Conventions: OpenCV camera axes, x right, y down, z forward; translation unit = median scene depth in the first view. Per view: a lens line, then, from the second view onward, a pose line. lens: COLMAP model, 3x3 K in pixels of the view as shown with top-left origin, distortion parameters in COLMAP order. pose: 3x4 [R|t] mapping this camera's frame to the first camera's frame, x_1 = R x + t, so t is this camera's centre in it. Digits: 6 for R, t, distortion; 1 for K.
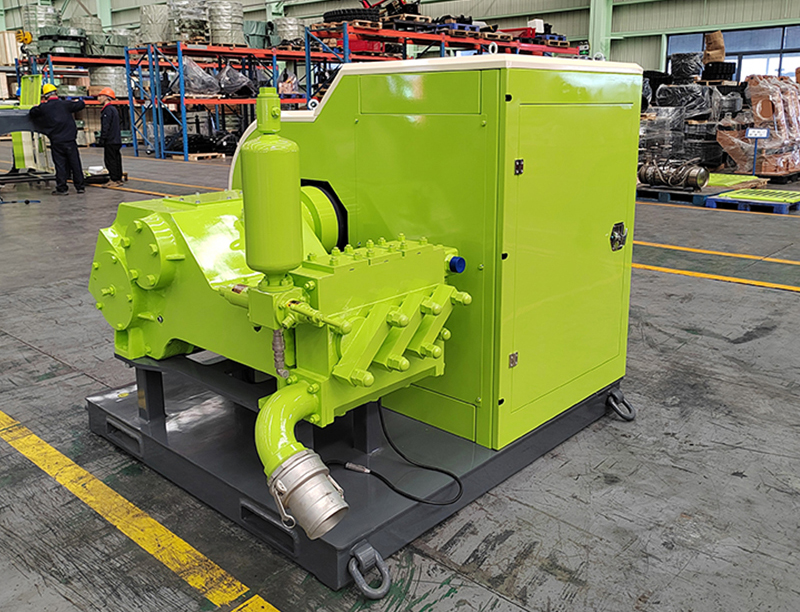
lens RADIAL K [[723.2, 0, 390.3], [0, 723.2, 252.3], [0, 0, 1]] dist [0.034443, 0.013556]
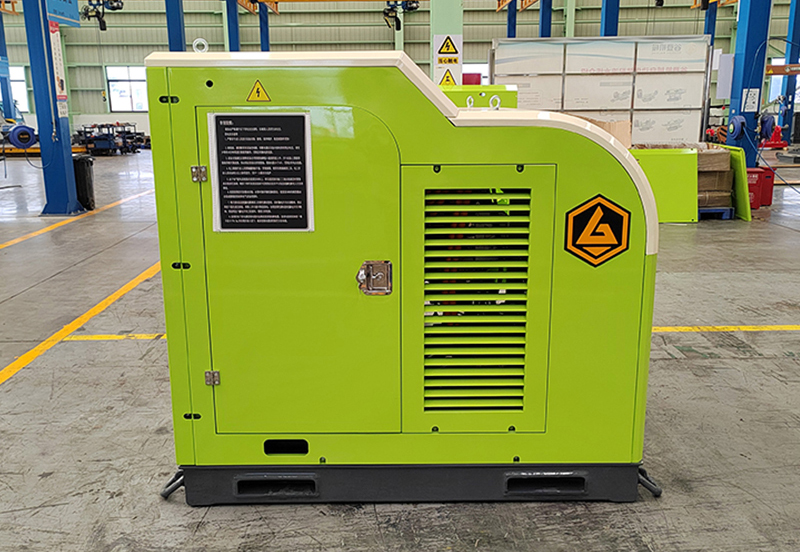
lens RADIAL K [[721.9, 0, 390.7], [0, 721.9, 268.0], [0, 0, 1]] dist [0.027558, 0.027055]
pose [[-0.726399, 0.167701, -0.666499, 0.672941], [-0.122477, 0.922663, 0.365640, -0.347643], [0.676272, 0.347231, -0.649682, 1.676621]]
